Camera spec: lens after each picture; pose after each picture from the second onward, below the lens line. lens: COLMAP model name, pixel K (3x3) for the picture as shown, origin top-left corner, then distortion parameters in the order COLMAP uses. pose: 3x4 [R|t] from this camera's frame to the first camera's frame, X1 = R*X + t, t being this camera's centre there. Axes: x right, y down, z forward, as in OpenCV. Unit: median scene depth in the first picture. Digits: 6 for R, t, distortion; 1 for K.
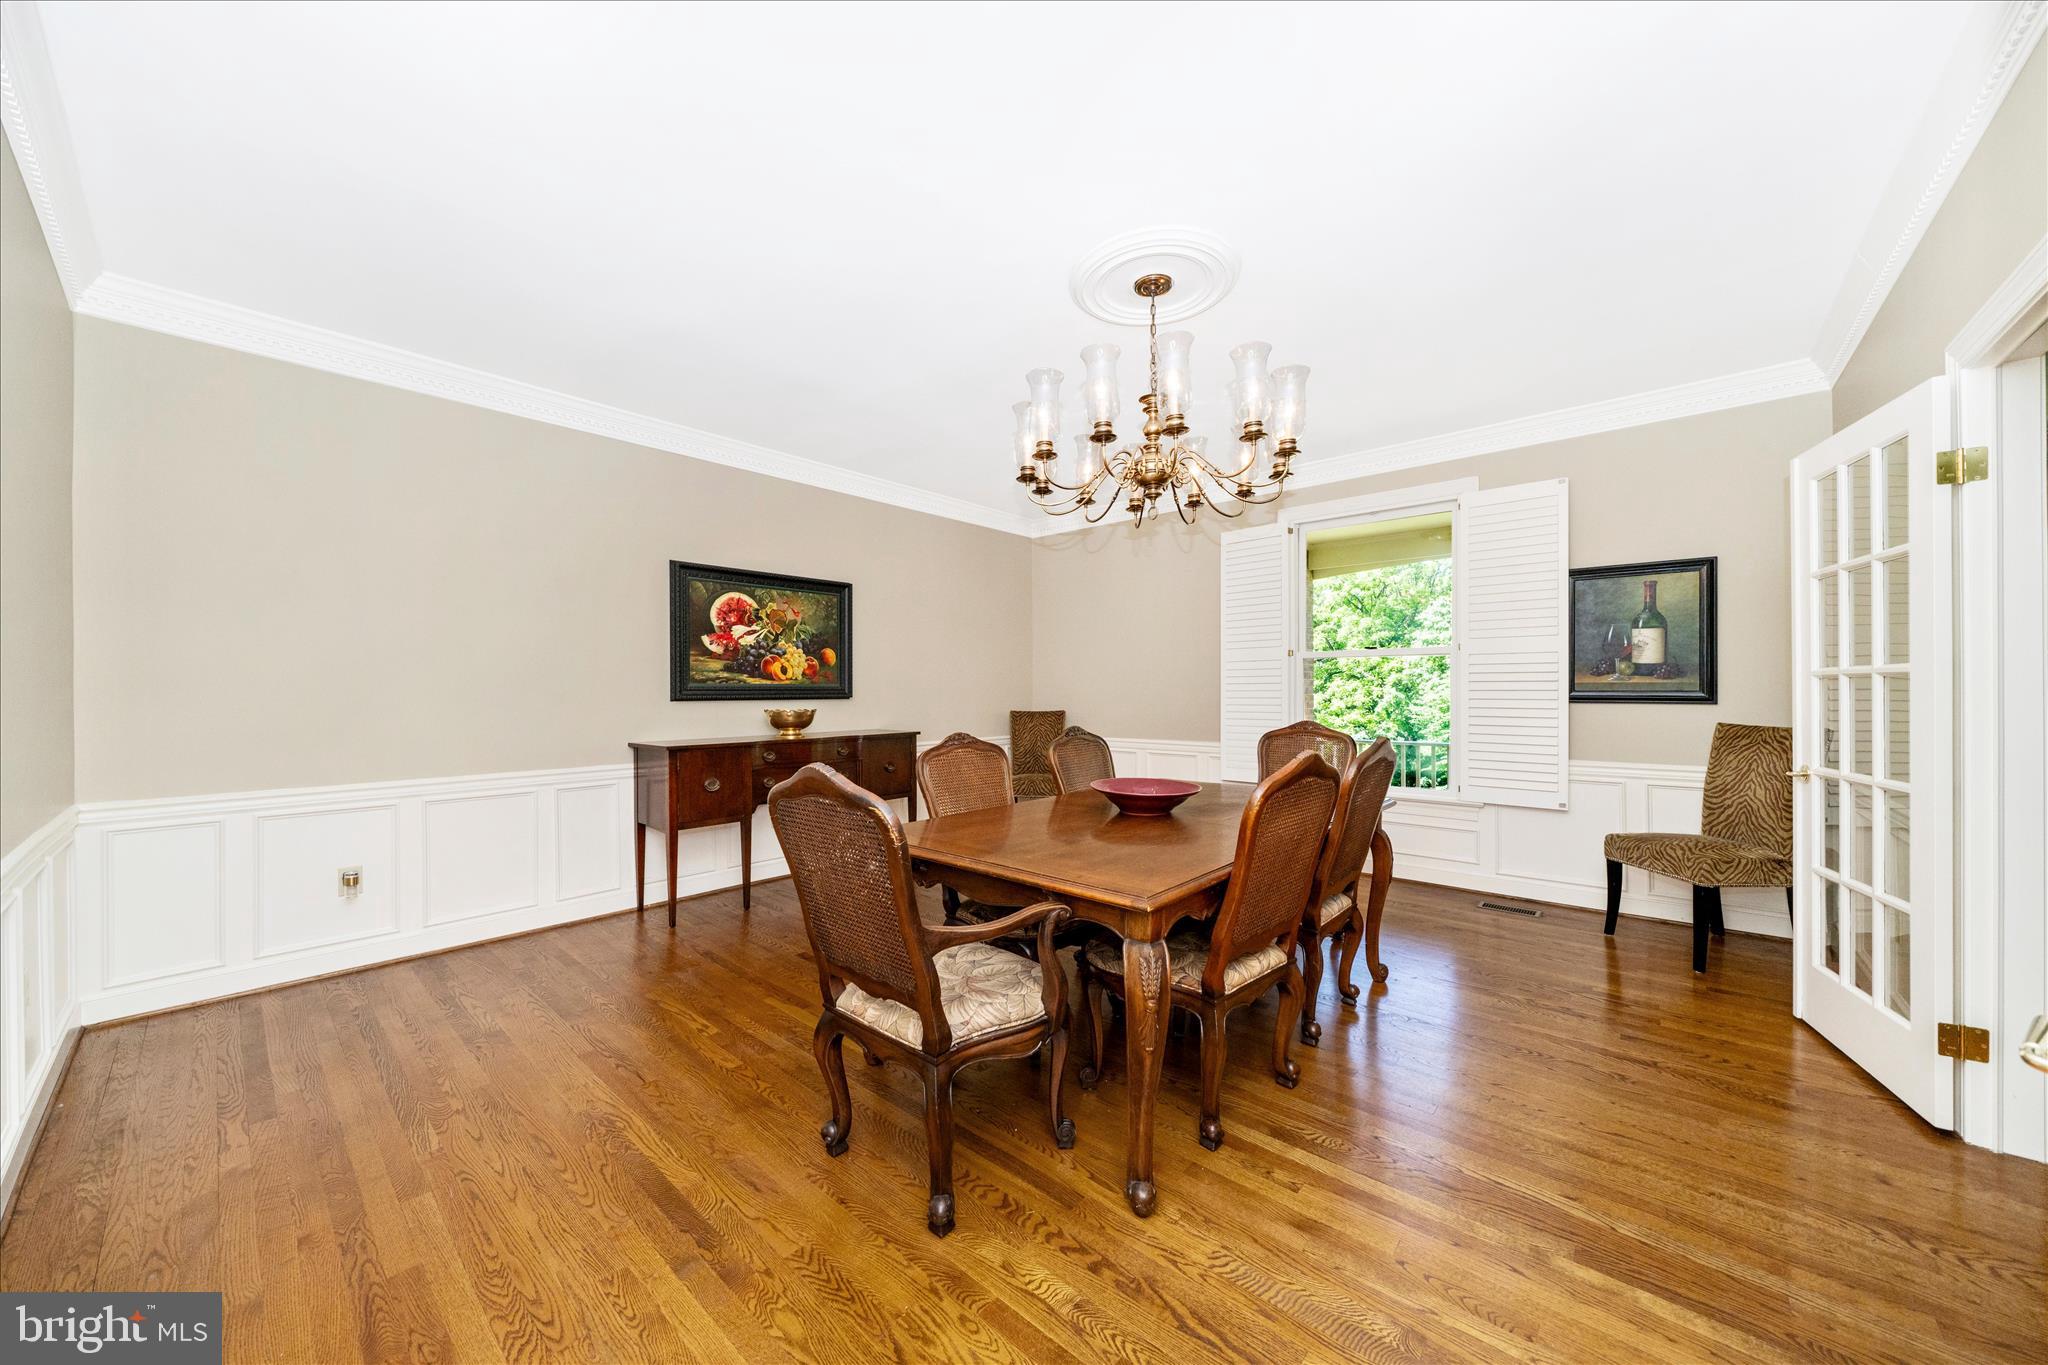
lens RADIAL K [[740.2, 0, 1010.9], [0, 740.2, 685.9], [0, 0, 1]] dist [-0.000298, -0.000025]
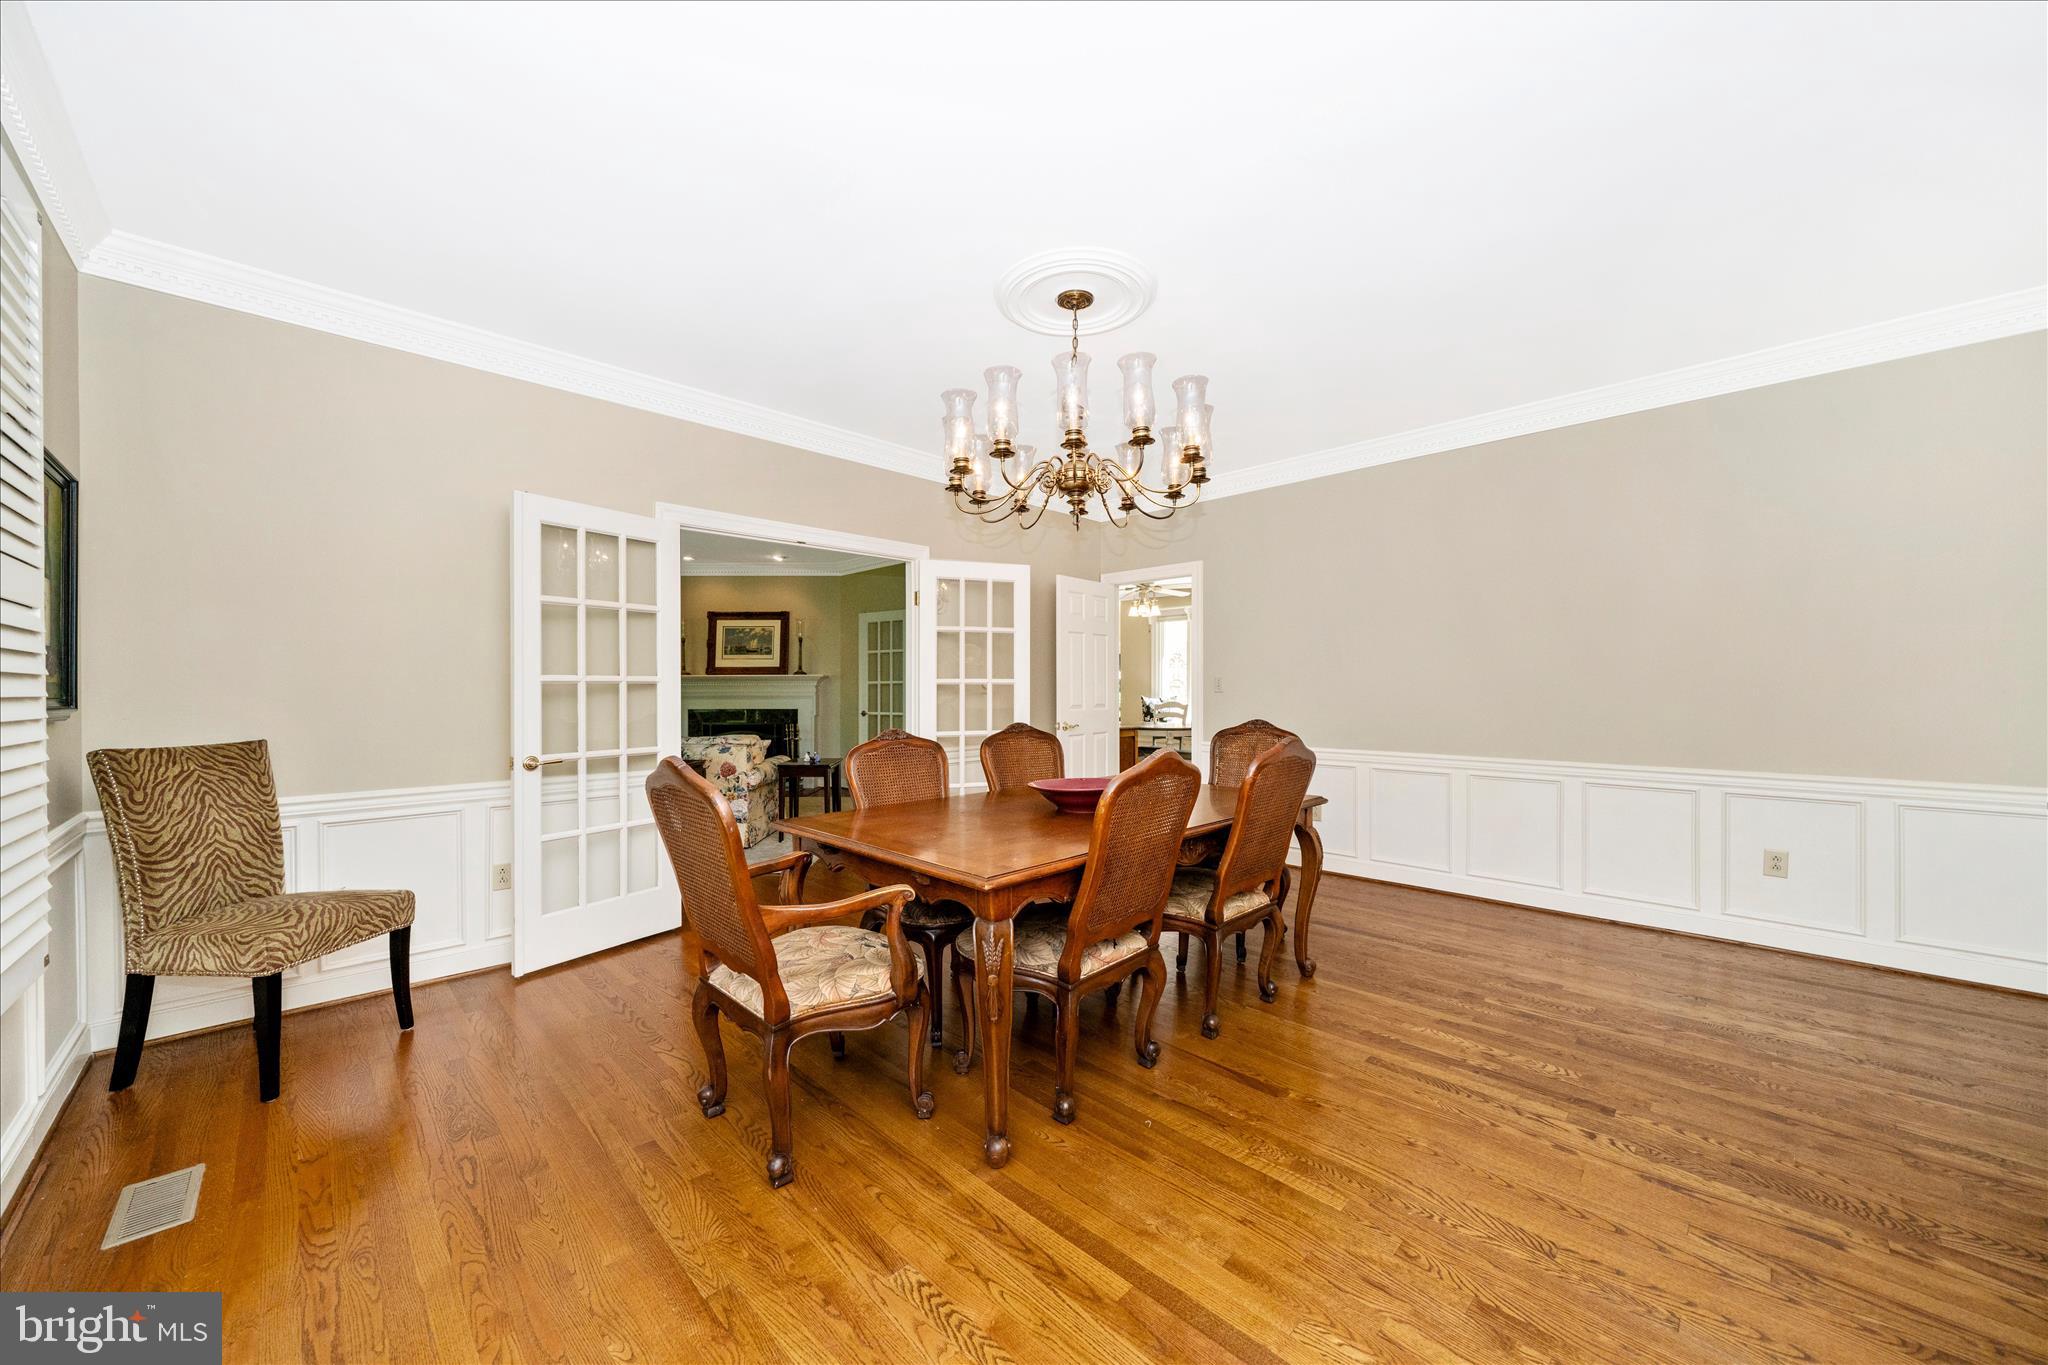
lens RADIAL K [[726.8, 0, 1023.5], [0, 726.8, 691.1], [0, 0, 1]] dist [-0.000461, -0.005974]
pose [[0.998046, -0.010329, -0.061625, 0.273326], [0.010526, 0.999940, 0.002877, 0.006394], [0.061591, -0.003520, 0.998095, -0.036521]]
